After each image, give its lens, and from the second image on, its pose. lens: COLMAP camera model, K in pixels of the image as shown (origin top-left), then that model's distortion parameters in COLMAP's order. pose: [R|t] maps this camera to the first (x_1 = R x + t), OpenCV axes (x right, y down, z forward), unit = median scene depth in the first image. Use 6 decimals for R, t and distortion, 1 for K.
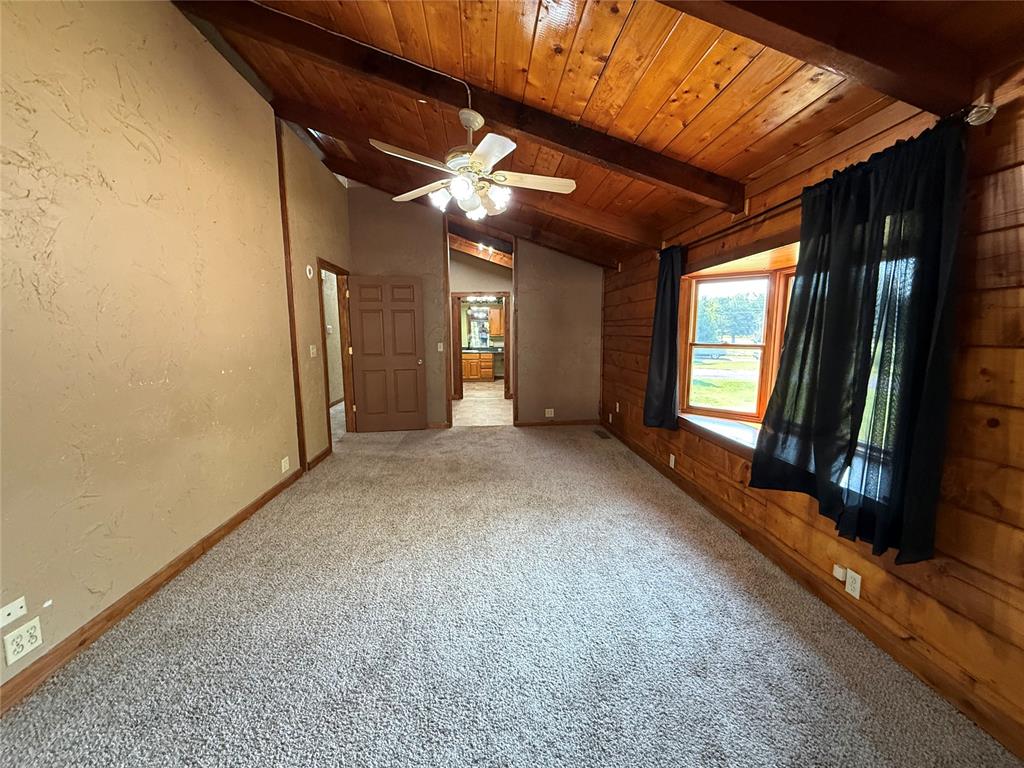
lens RADIAL K [[408.8, 0, 513.2], [0, 408.8, 384.0], [0, 0, 1]] dist [-0.001546, 0.000258]
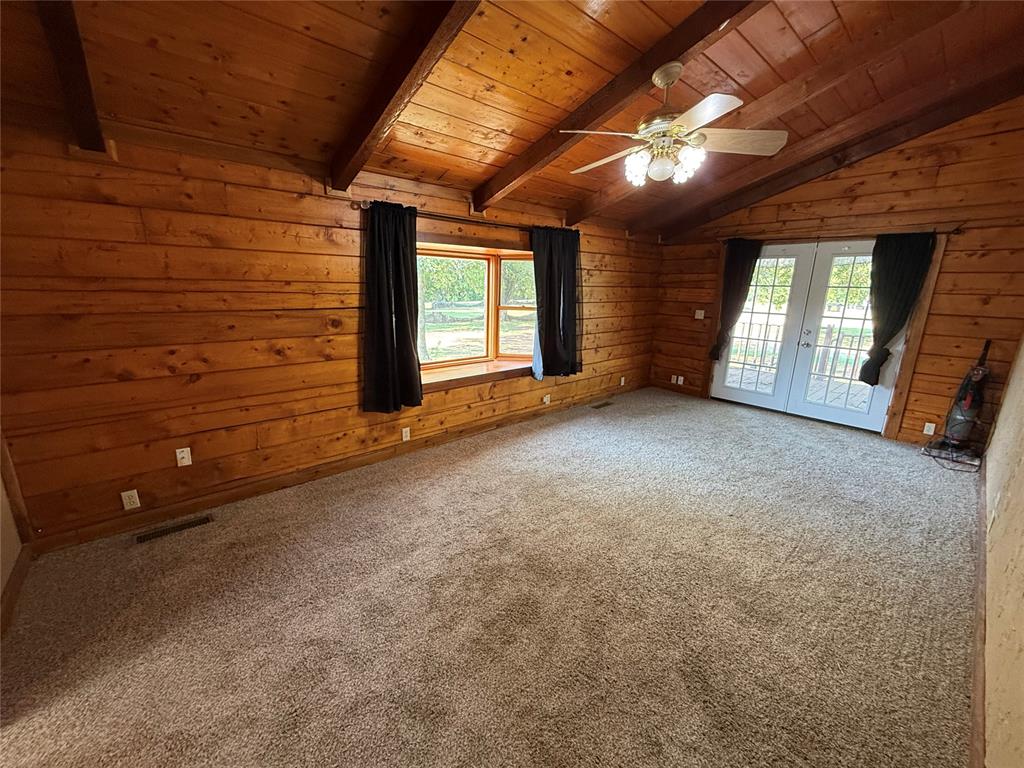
lens RADIAL K [[408.8, 0, 515.1], [0, 408.8, 385.9], [0, 0, 1]] dist [-0.001546, 0.000258]
pose [[-0.606378, -0.199608, 0.769716, -0.452670], [0.089753, 0.944614, 0.315671, -0.187575], [-0.790095, 0.260500, -0.554878, 1.205230]]
